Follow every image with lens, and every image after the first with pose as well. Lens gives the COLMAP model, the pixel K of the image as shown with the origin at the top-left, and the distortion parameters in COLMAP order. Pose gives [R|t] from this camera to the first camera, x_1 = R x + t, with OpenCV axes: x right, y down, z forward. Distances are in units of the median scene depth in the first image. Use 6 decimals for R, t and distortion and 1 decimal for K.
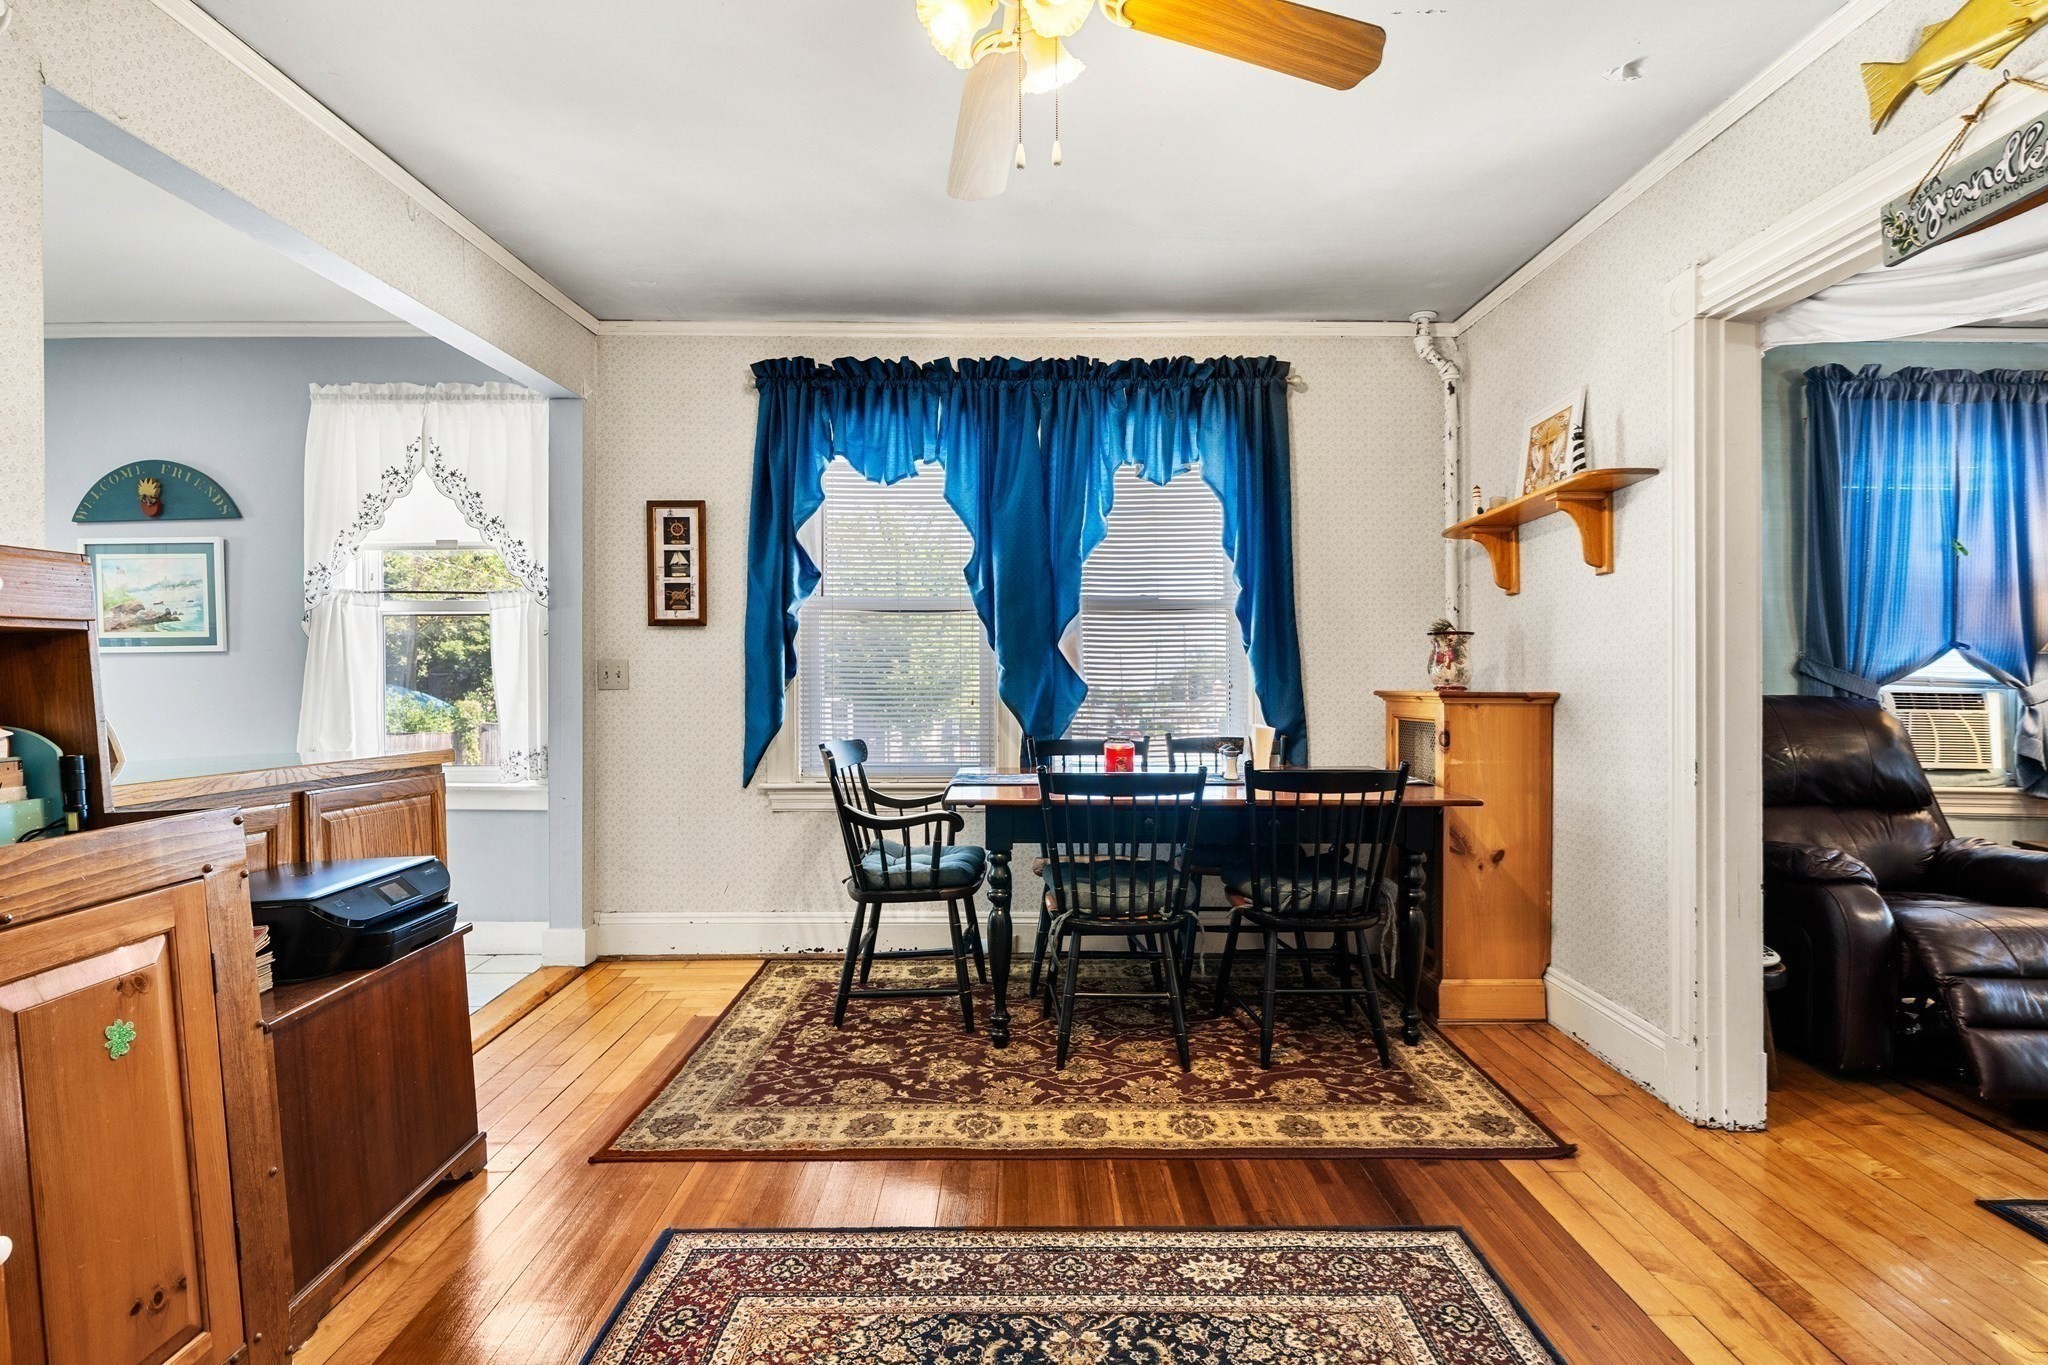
lens RADIAL K [[967.4, 0, 1028.1], [0, 967.4, 702.2], [0, 0, 1]] dist [-0.003265, -0.000702]
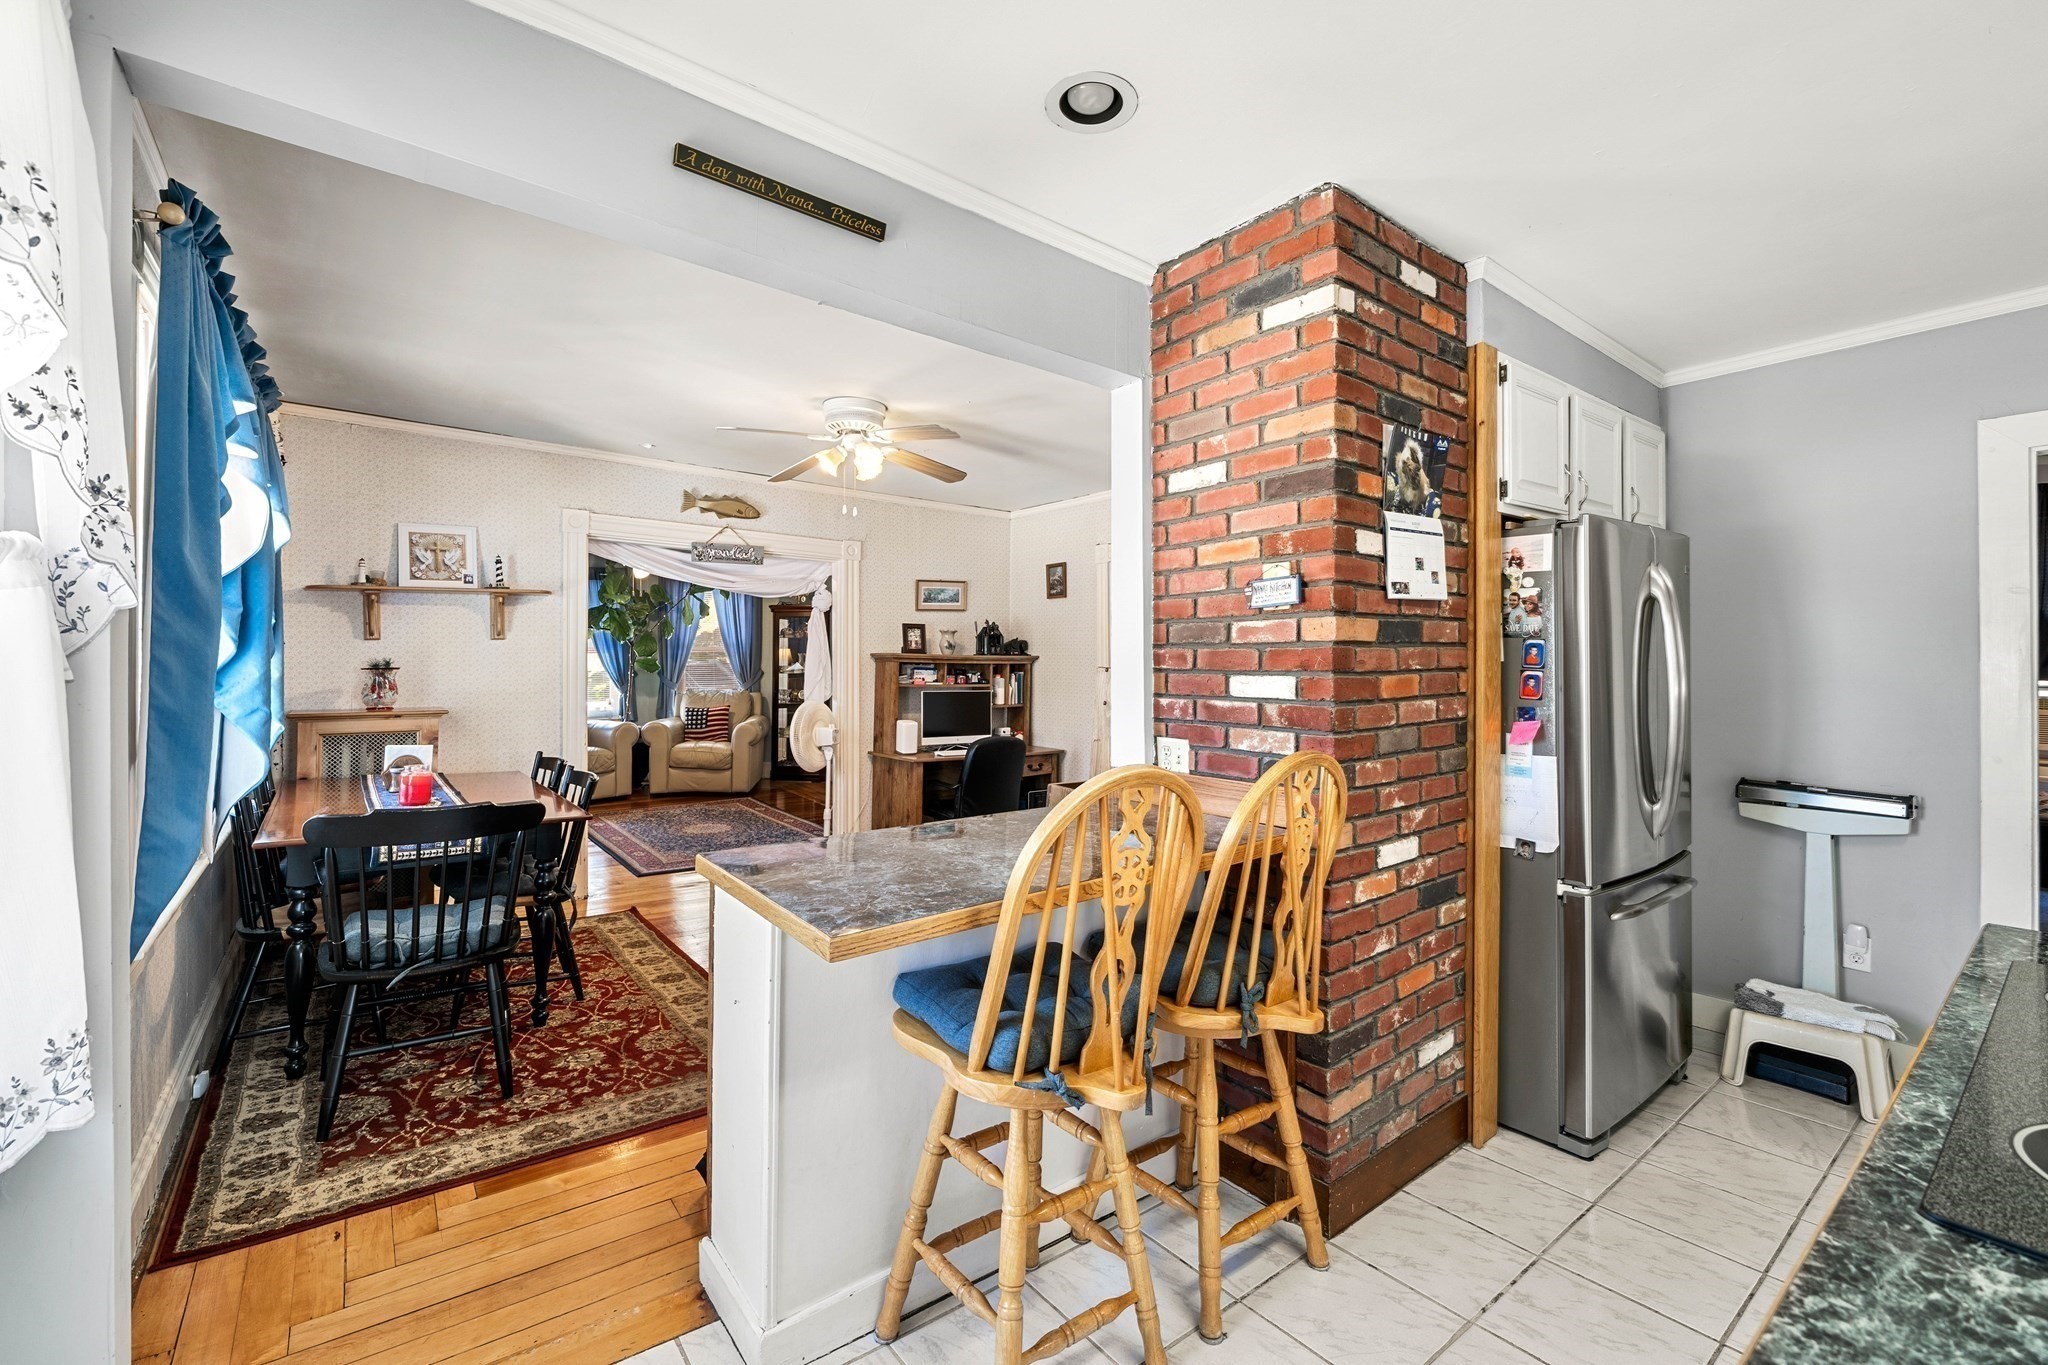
lens RADIAL K [[817.8, 0, 1016.6], [0, 817.8, 667.1], [0, 0, 1]] dist [0.002371, -0.000161]
pose [[-0.608340, -0.002185, 0.793673, -1.213650], [0.005096, 0.999965, 0.006659, -0.087467], [-0.793660, 0.008095, -0.608308, 1.179726]]
